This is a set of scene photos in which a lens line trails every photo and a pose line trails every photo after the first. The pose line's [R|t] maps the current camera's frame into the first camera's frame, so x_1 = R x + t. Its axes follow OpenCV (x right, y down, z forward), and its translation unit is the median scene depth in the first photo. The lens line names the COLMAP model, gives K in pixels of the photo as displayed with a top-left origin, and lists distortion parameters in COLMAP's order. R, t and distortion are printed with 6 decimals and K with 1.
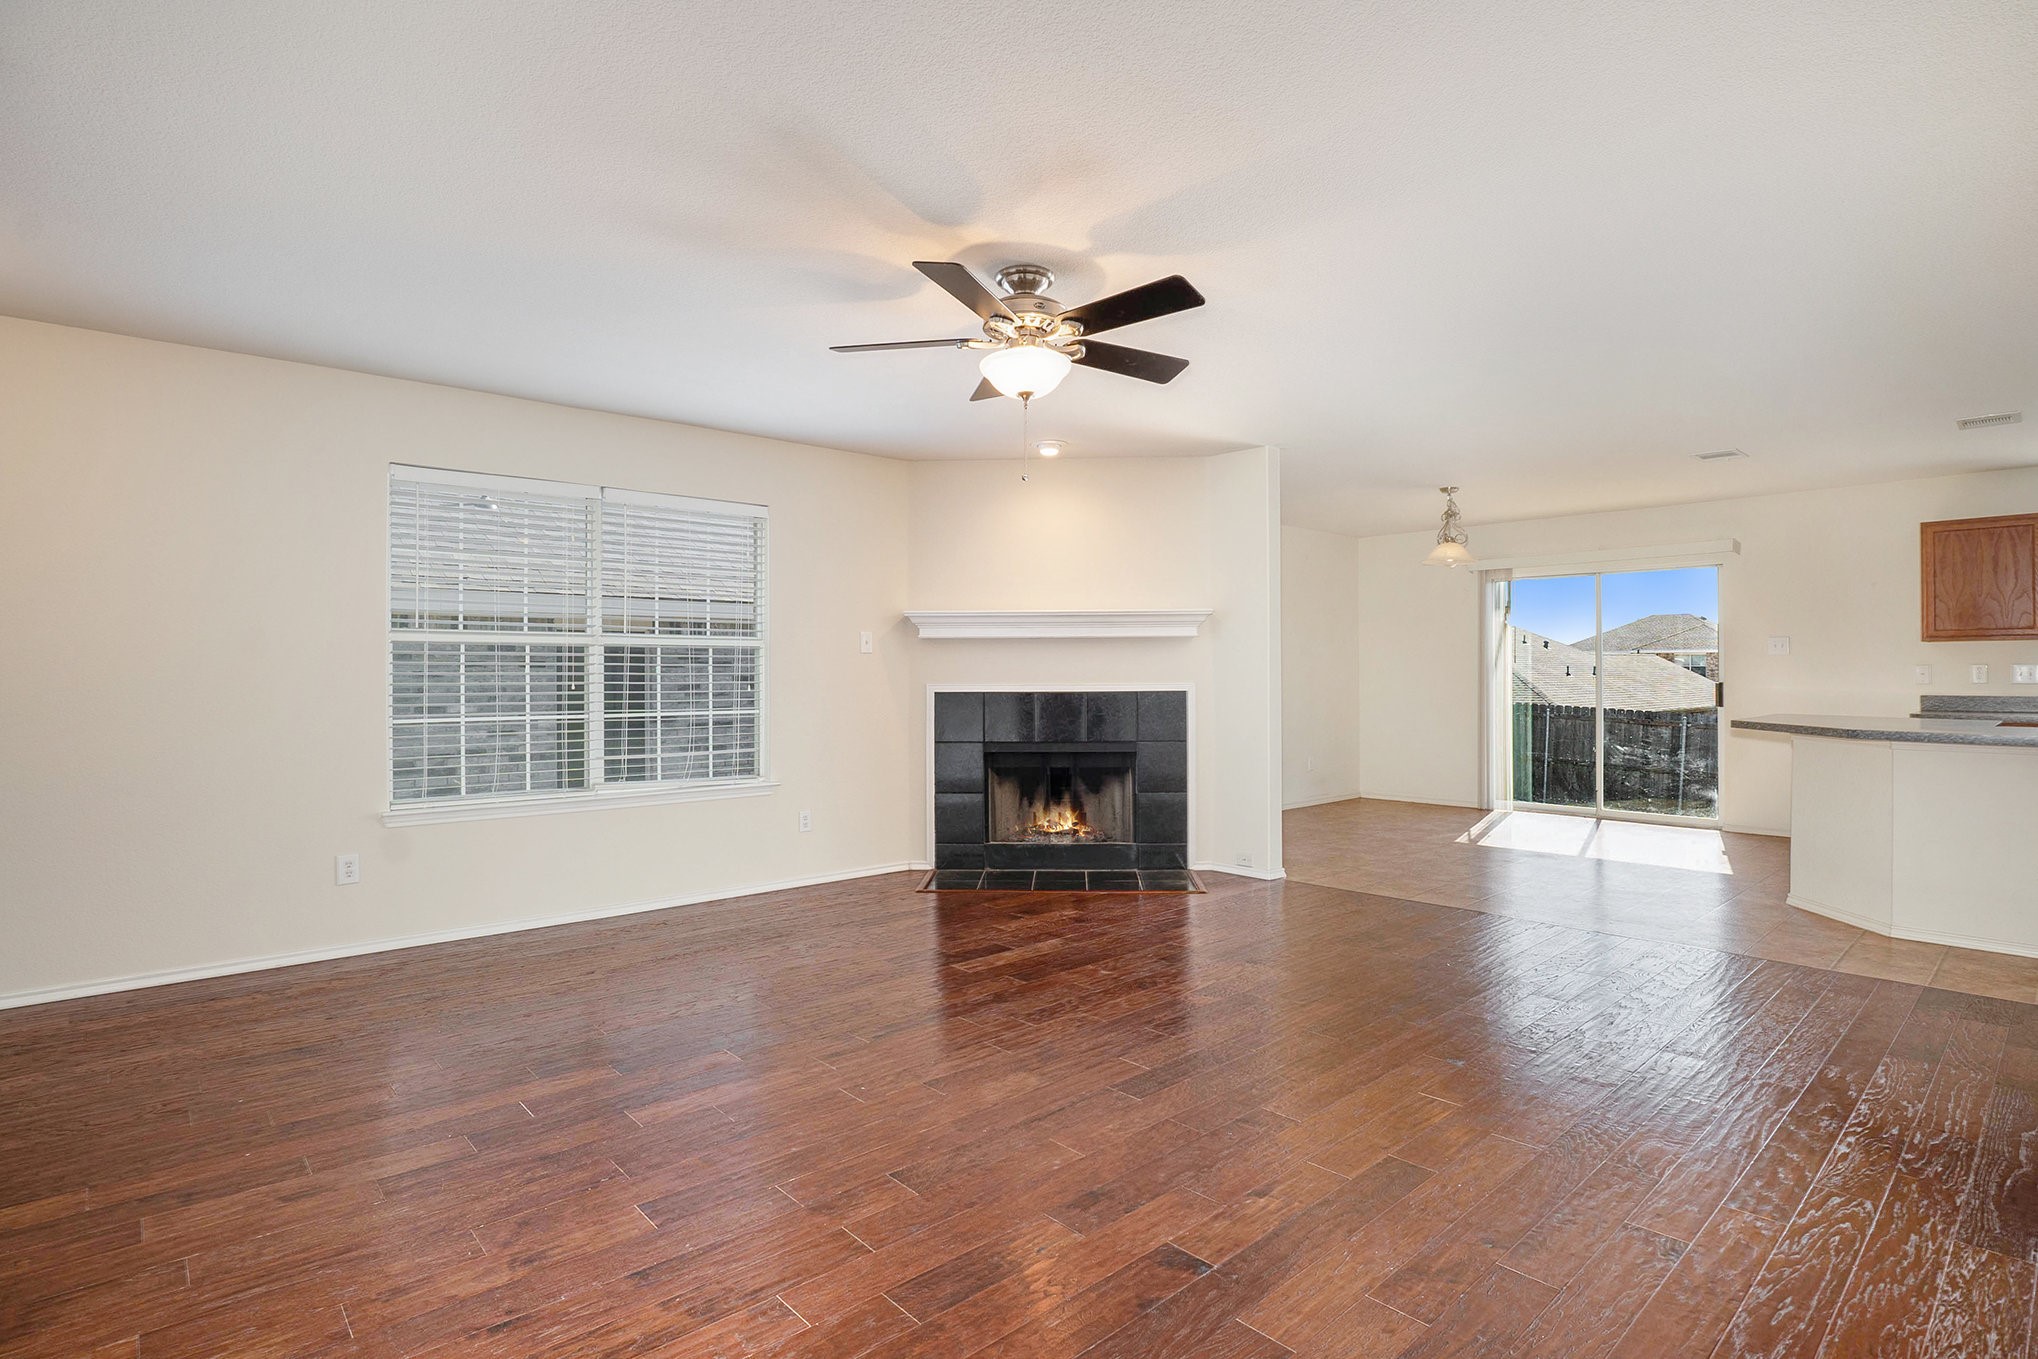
lens RADIAL K [[1023.2, 0, 1017.3], [0, 1023.2, 672.3], [0, 0, 1]] dist [-0.035839, 0.000783]
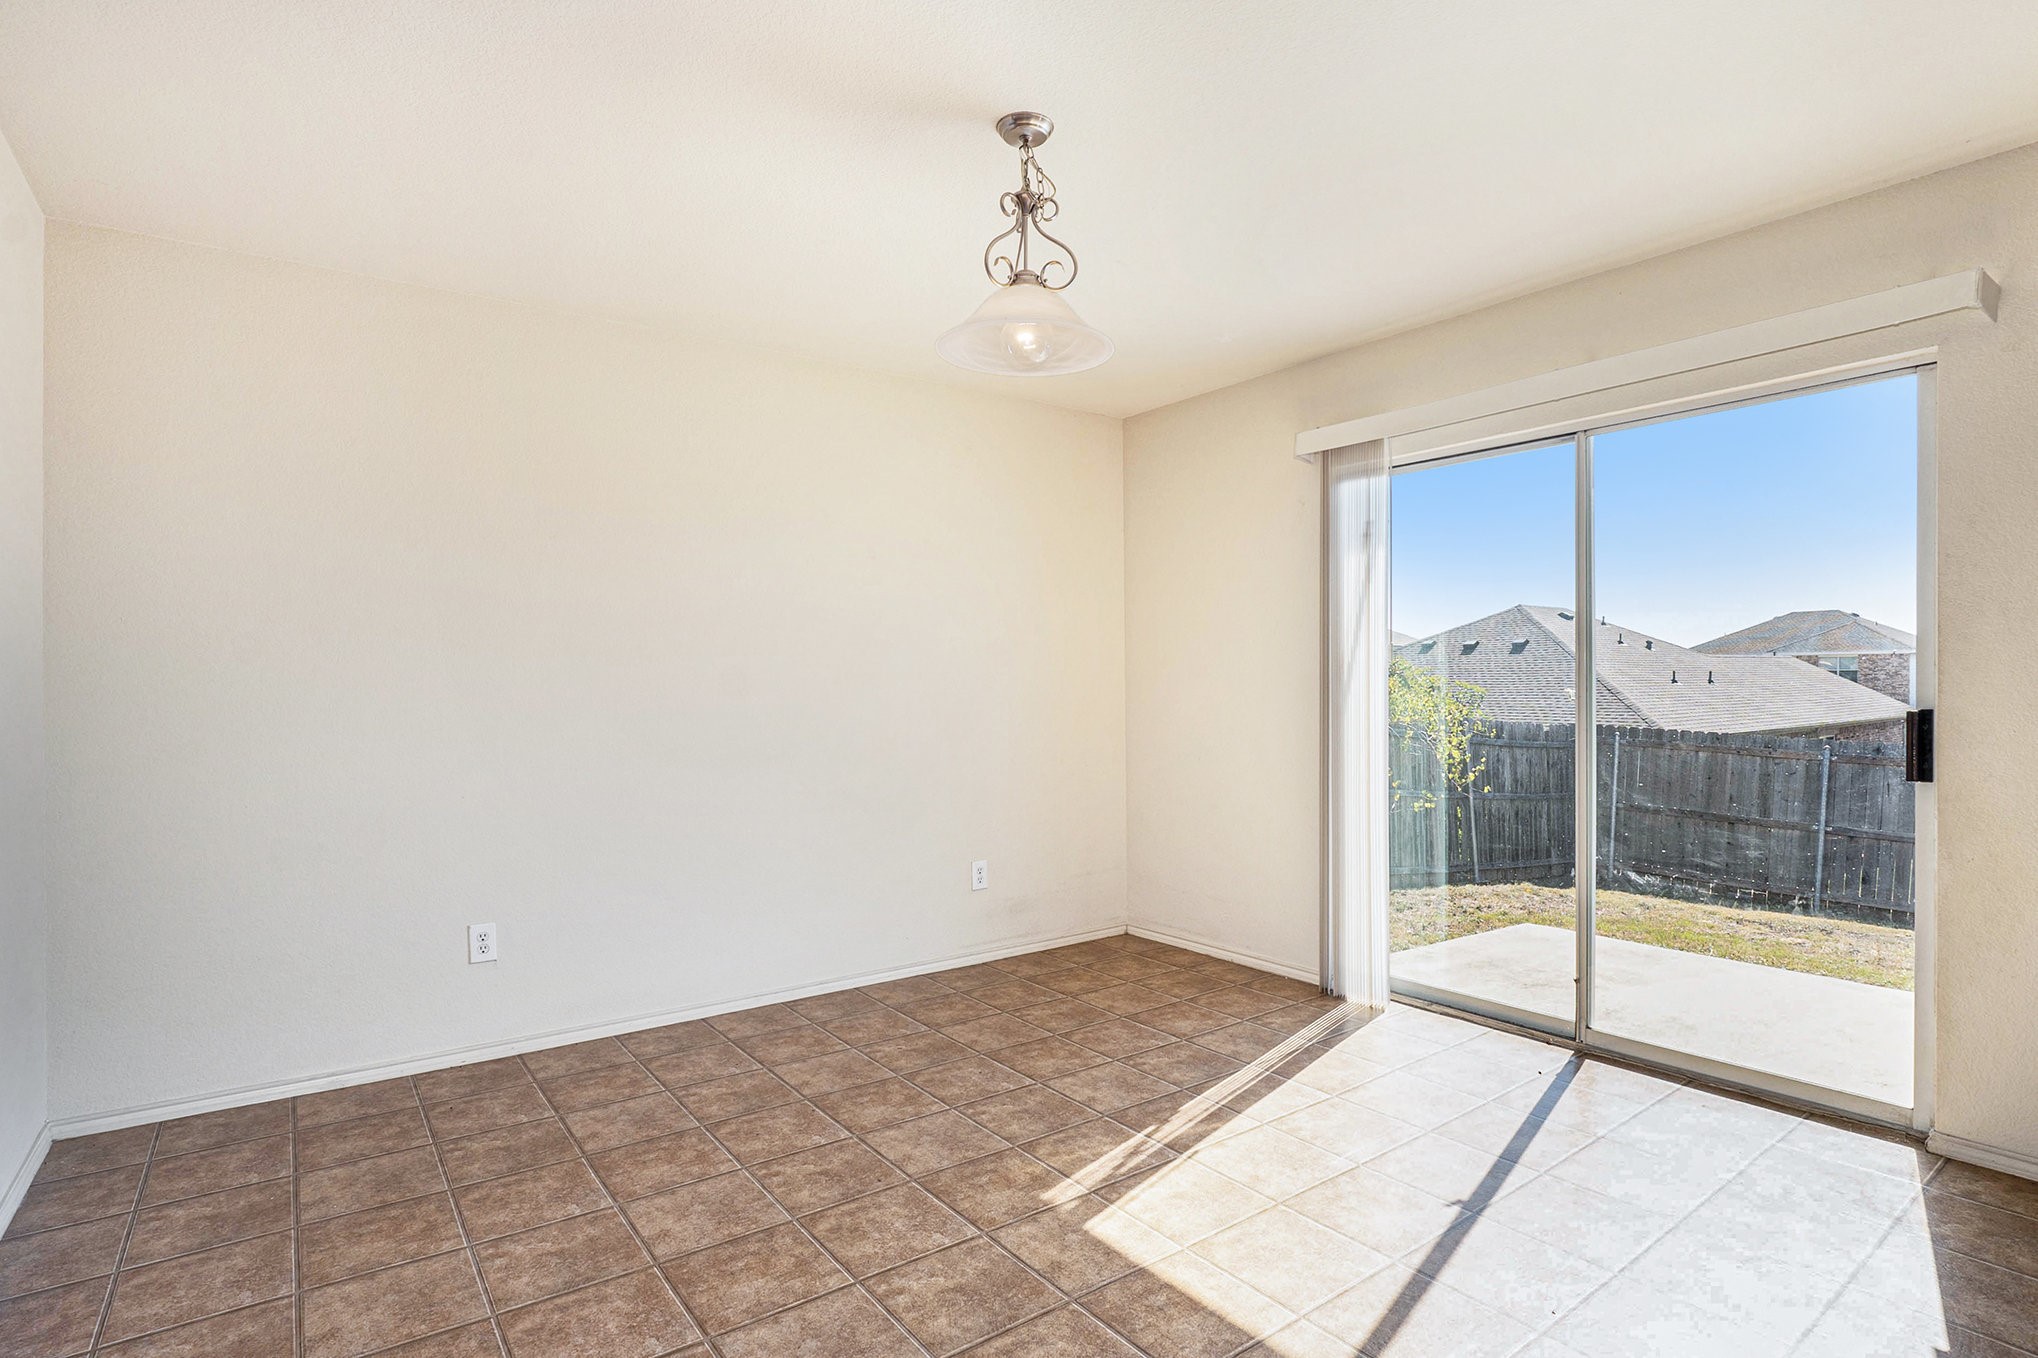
lens RADIAL K [[1023.2, 0, 1023.7], [0, 1023.2, 665.1], [0, 0, 1]] dist [-0.035839, 0.000783]
pose [[0.995448, -0.004619, -0.095191, 0.199231], [0.003207, 0.999883, -0.014976, -0.000054], [0.095249, 0.014602, 0.995346, 0.294346]]
